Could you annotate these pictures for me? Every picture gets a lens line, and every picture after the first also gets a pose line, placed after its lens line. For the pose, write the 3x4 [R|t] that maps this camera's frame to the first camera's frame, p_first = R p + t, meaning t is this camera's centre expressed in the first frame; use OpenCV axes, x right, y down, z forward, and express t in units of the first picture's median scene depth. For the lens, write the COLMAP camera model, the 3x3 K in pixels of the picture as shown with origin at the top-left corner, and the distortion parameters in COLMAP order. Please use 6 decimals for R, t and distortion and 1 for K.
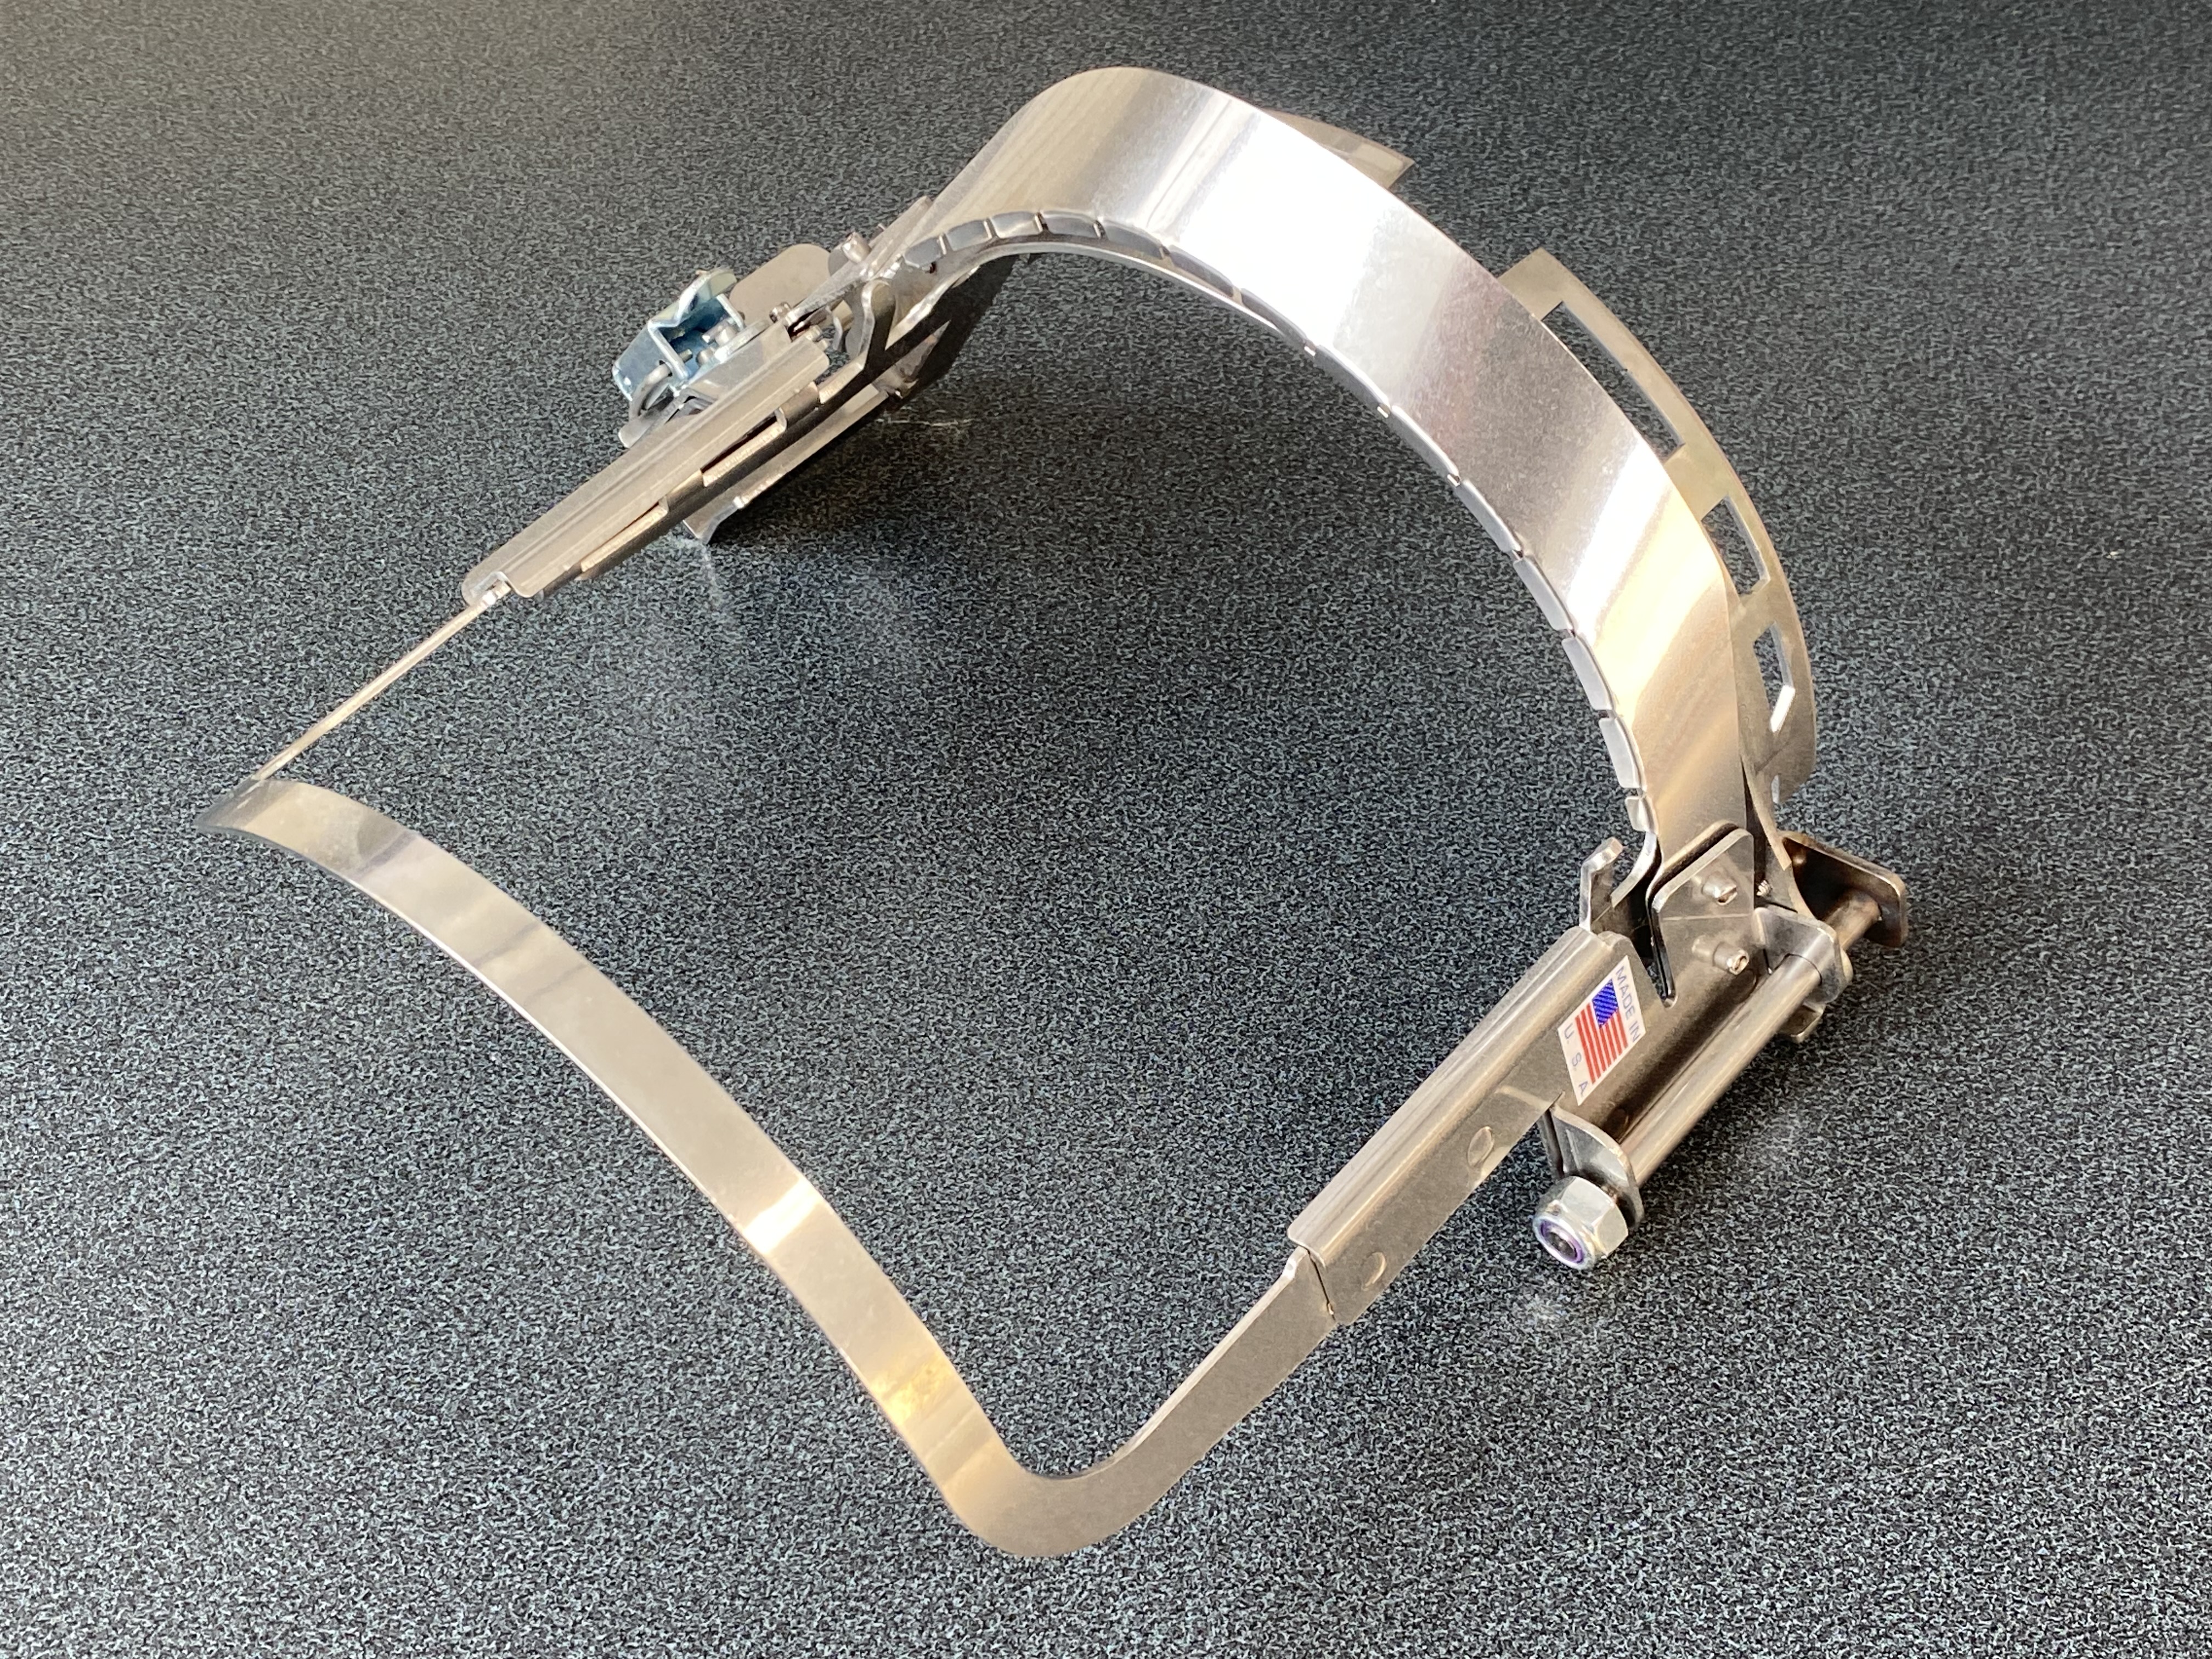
lens RADIAL K [[2936.6, 0, 1109.5], [0, 2936.6, 828.7], [0, 0, 1]] dist [0.074231, 0.000000]
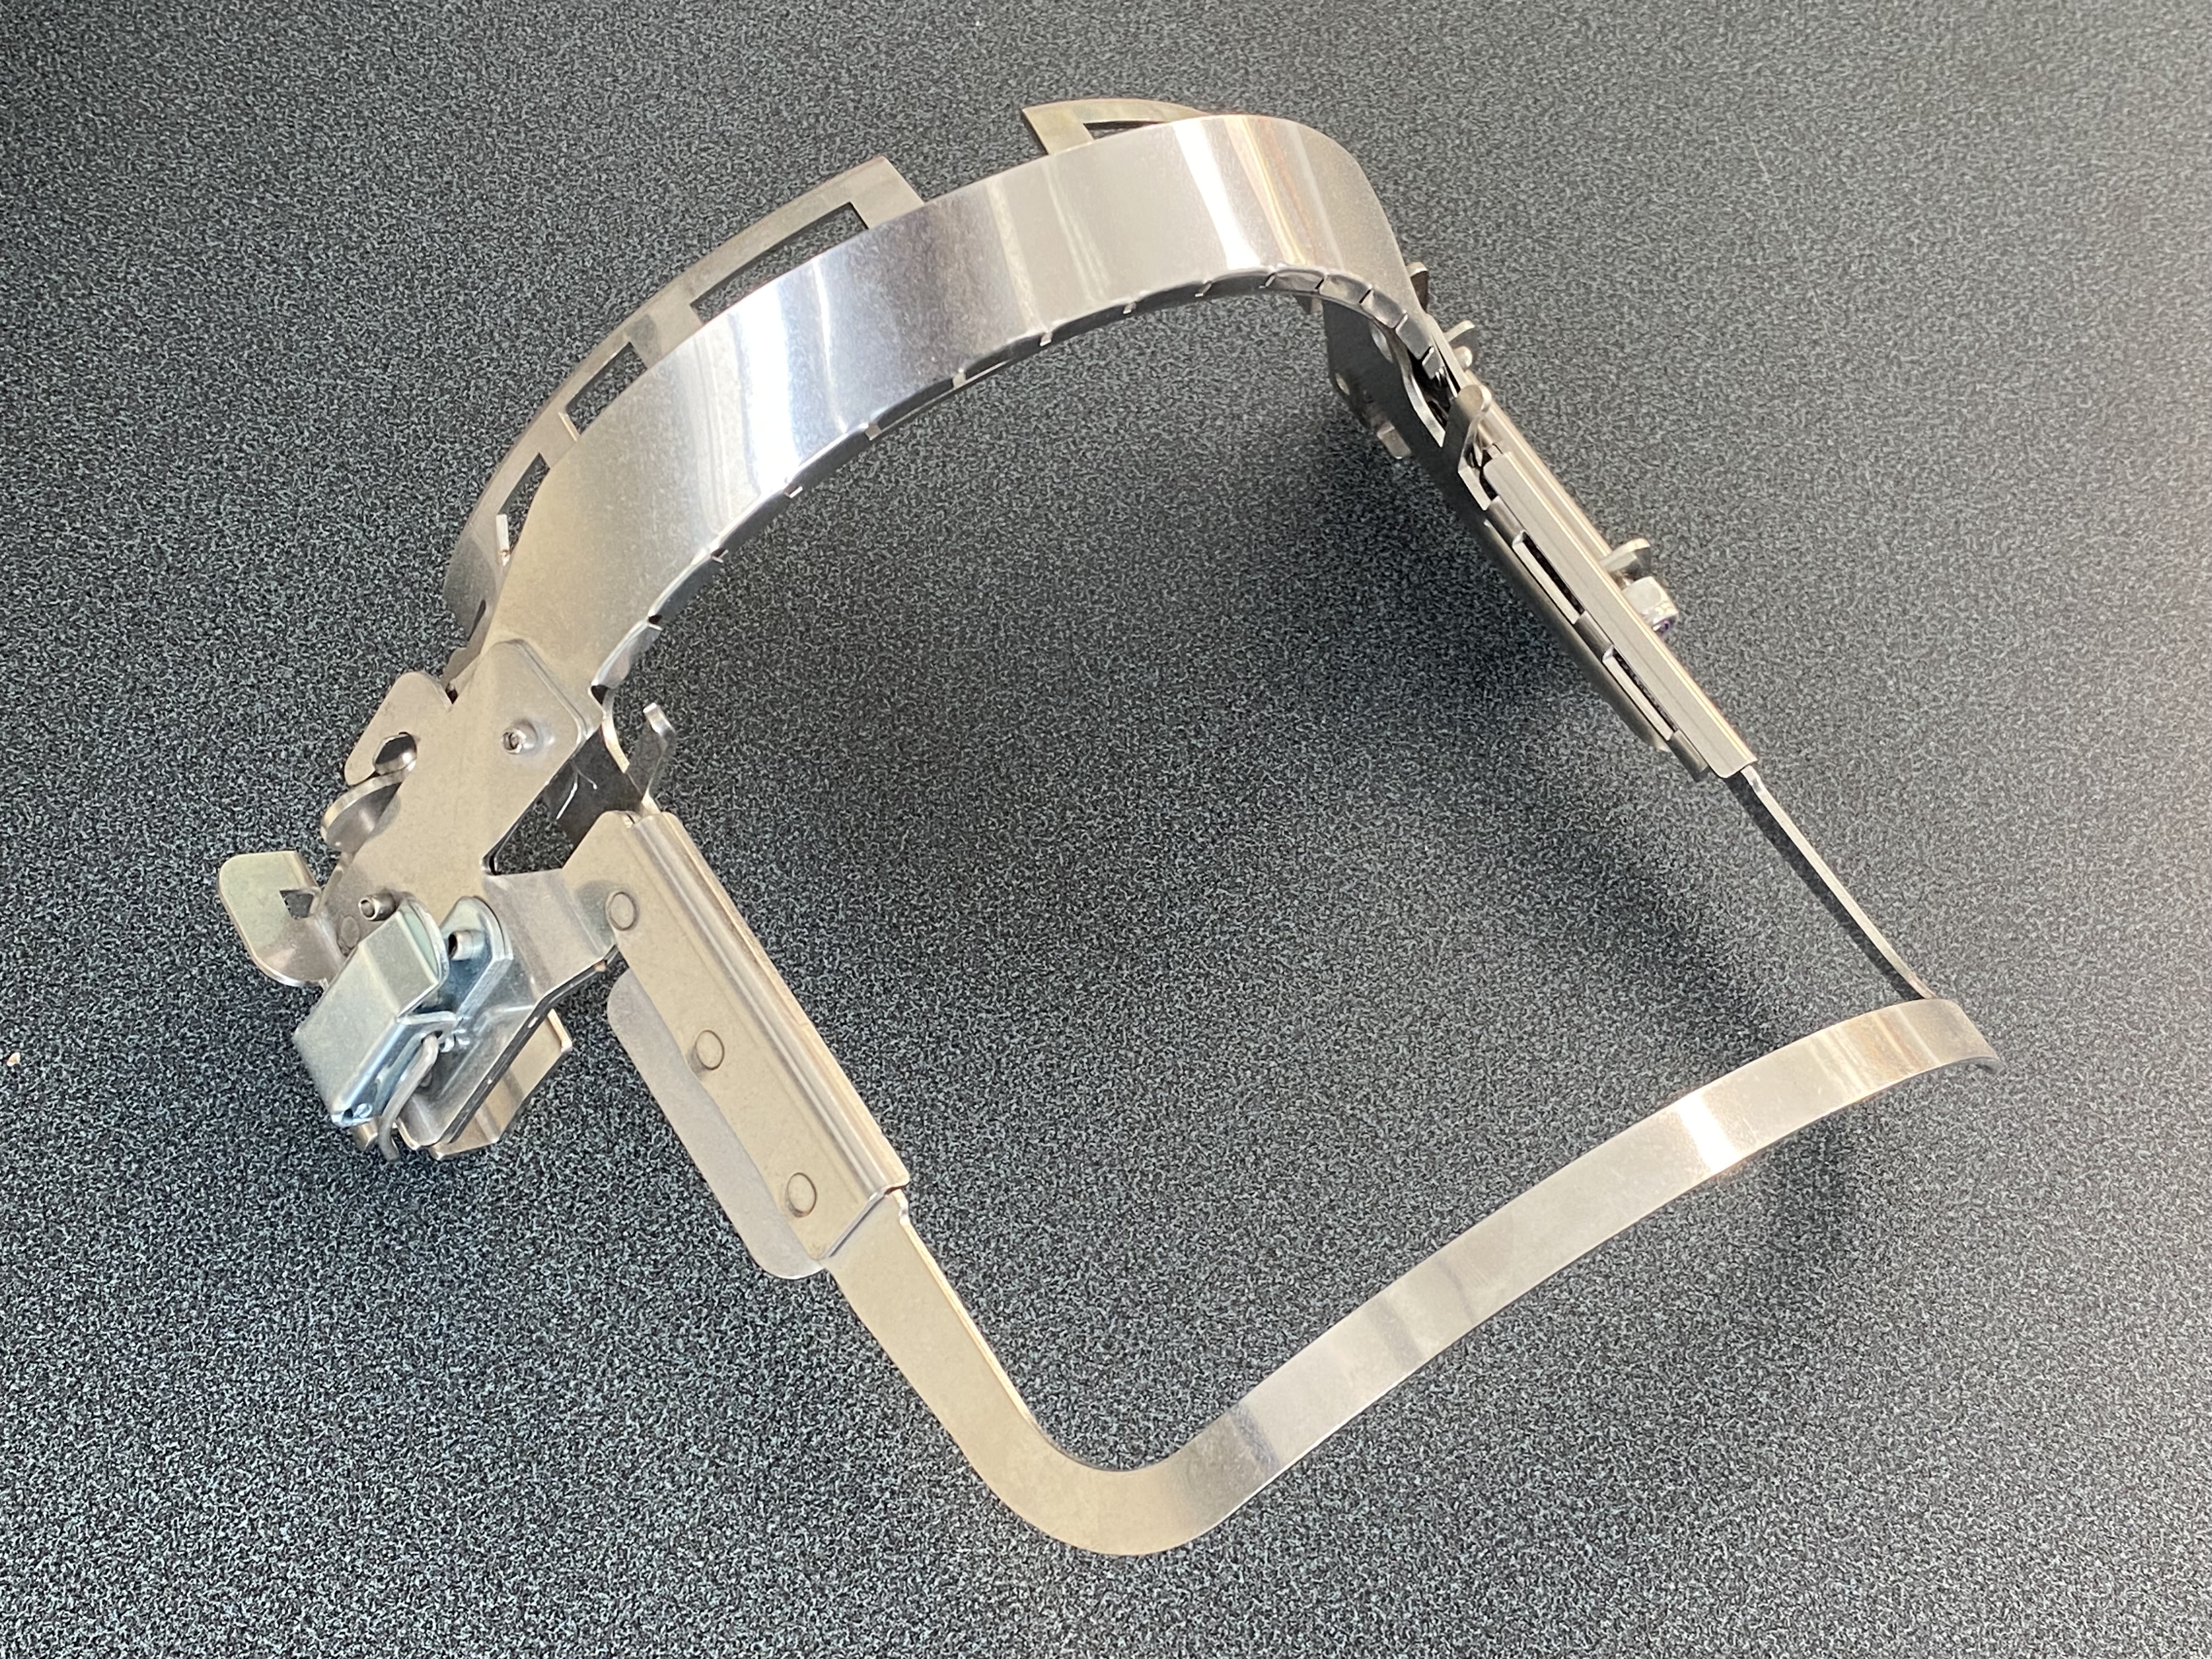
lens RADIAL K [[2936.6, 0, 1121.4], [0, 2936.6, 852.1], [0, 0, 1]] dist [0.074231, 0.000000]
pose [[0.279609, -0.827928, 0.486162, -0.538082], [0.726649, 0.513442, 0.456464, -0.495316], [-0.627535, 0.225638, 0.745176, 0.280251]]
